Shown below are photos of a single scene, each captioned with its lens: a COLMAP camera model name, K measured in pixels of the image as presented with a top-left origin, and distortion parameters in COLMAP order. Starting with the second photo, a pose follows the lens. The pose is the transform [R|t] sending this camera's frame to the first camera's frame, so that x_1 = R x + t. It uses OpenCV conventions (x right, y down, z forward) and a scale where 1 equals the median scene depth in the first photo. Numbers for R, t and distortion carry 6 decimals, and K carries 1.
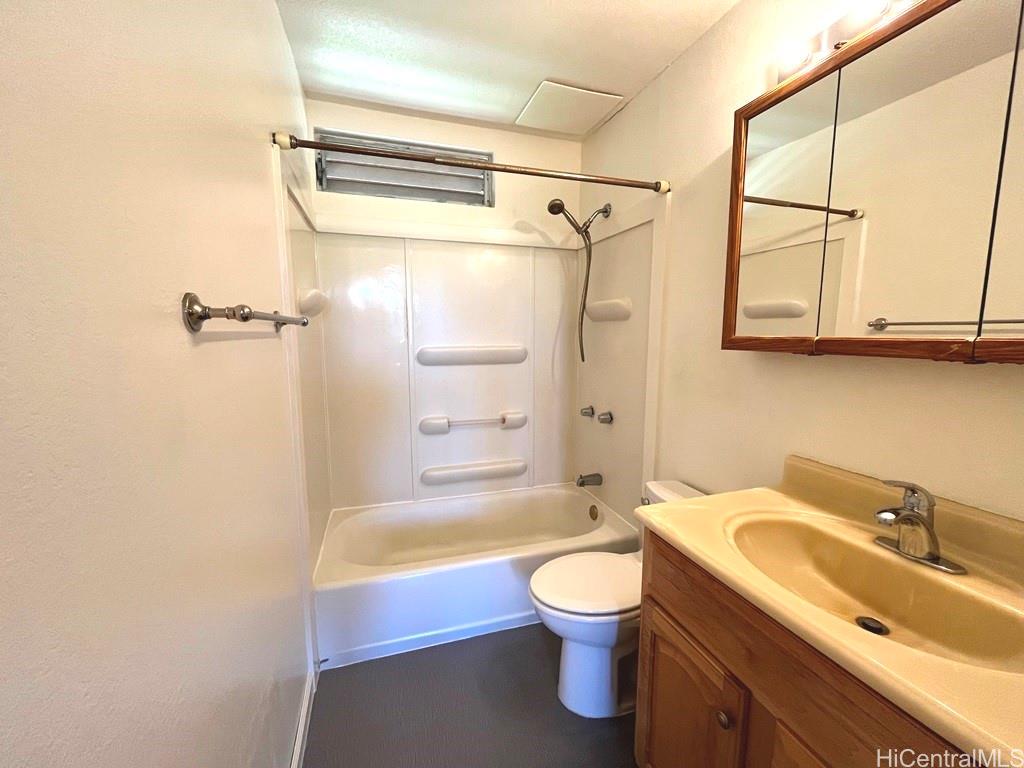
lens RADIAL K [[415.1, 0, 511.2], [0, 415.1, 385.7], [0, 0, 1]] dist [-0.003866, -0.000273]
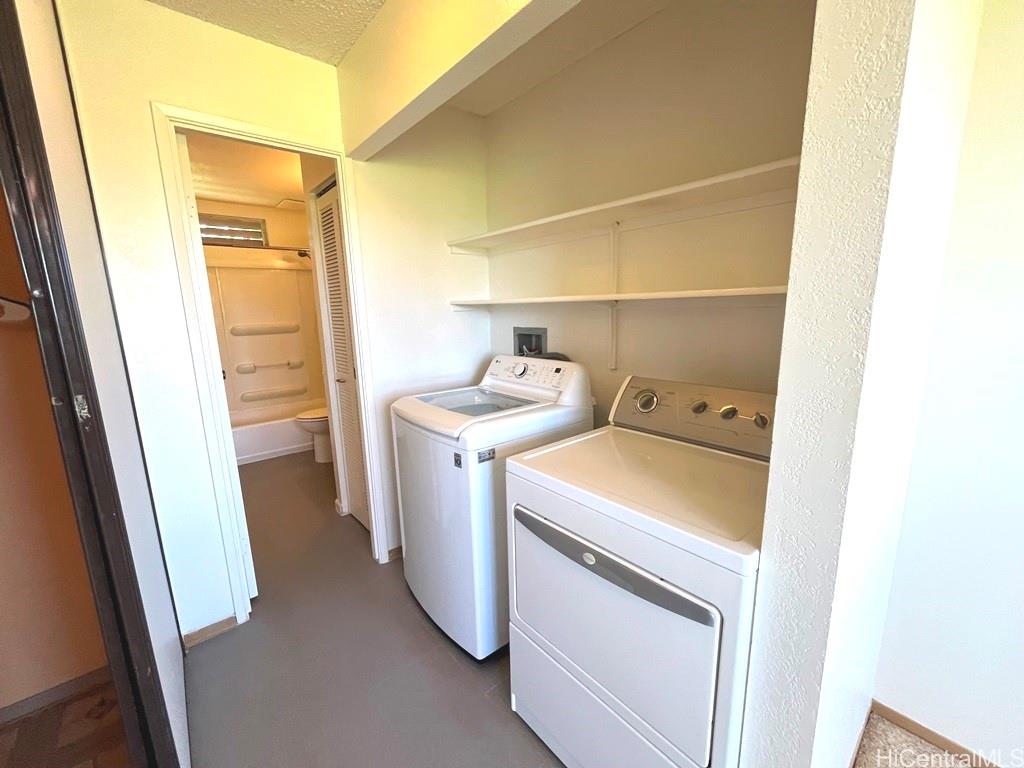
lens RADIAL K [[415.1, 0, 512.7], [0, 415.1, 383.7], [0, 0, 1]] dist [-0.003866, -0.000273]
pose [[0.926897, -0.087799, 0.364901, 0.224074], [0.067281, 0.995373, 0.068597, 0.111841], [-0.369235, -0.039031, 0.928516, -1.078859]]
